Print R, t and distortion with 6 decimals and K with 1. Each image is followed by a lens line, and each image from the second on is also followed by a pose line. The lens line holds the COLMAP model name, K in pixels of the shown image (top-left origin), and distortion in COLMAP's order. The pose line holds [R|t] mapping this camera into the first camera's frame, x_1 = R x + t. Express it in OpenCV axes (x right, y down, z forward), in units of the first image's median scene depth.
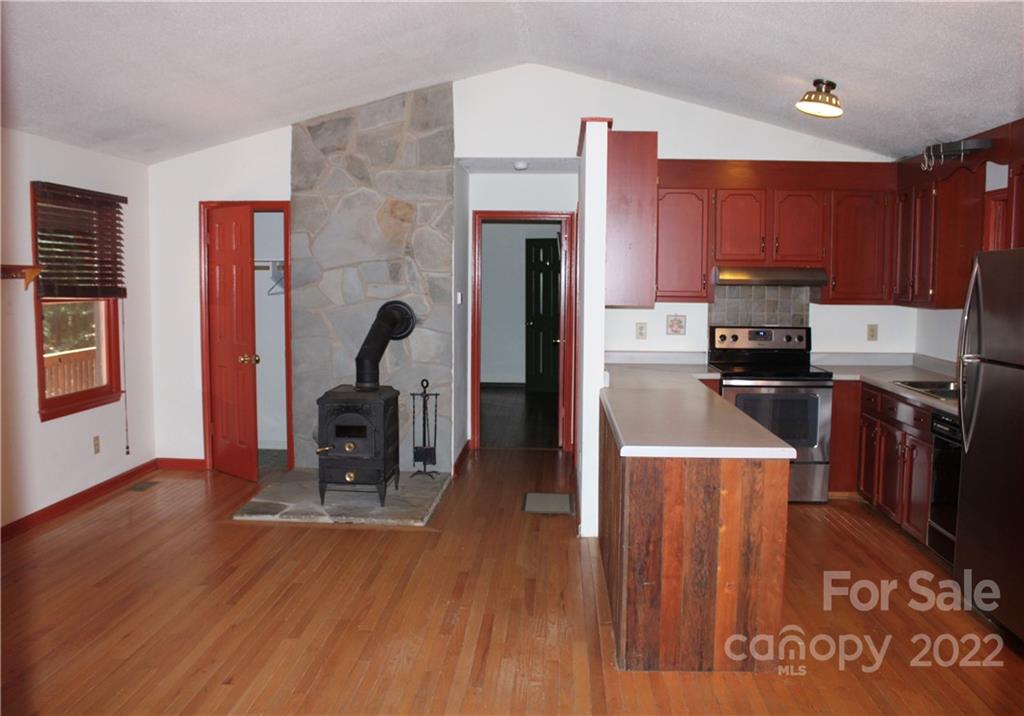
lens RADIAL K [[917.7, 0, 512.0], [0, 917.7, 358.0], [0, 0, 1]] dist [-0.141996, 0.116607]
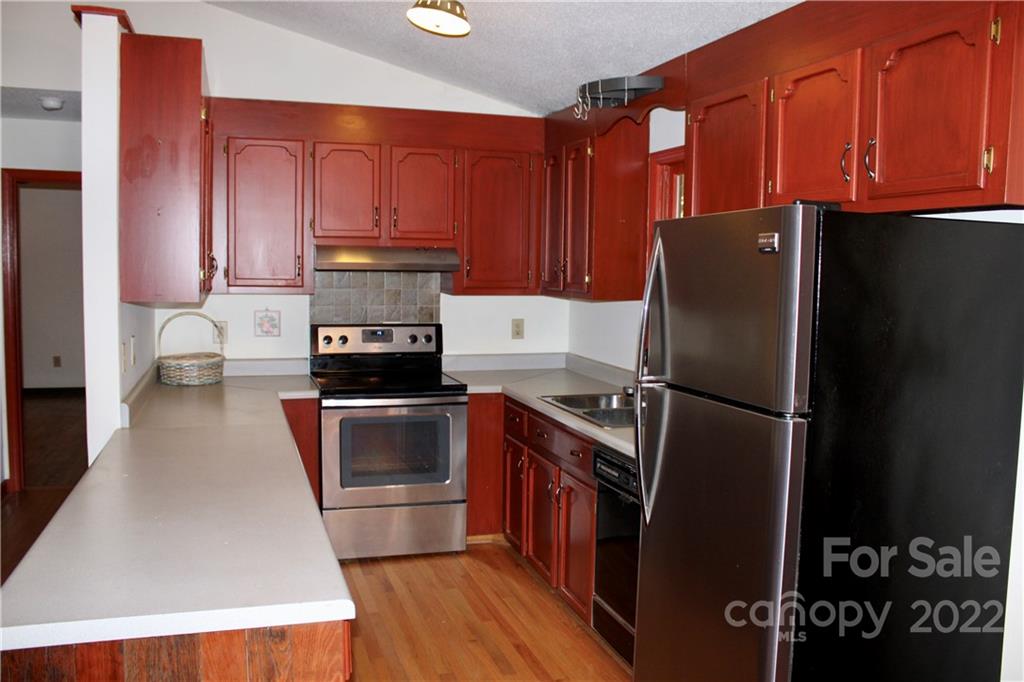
lens RADIAL K [[861.2, 0, 512.0], [0, 861.2, 341.0], [0, 0, 1]] dist [-0.071572, 0.000416]
pose [[0.934946, -0.021370, 0.354146, 0.127920], [0.020377, 0.999771, 0.006535, -0.023903], [-0.354205, 0.001107, 0.935167, 0.292230]]
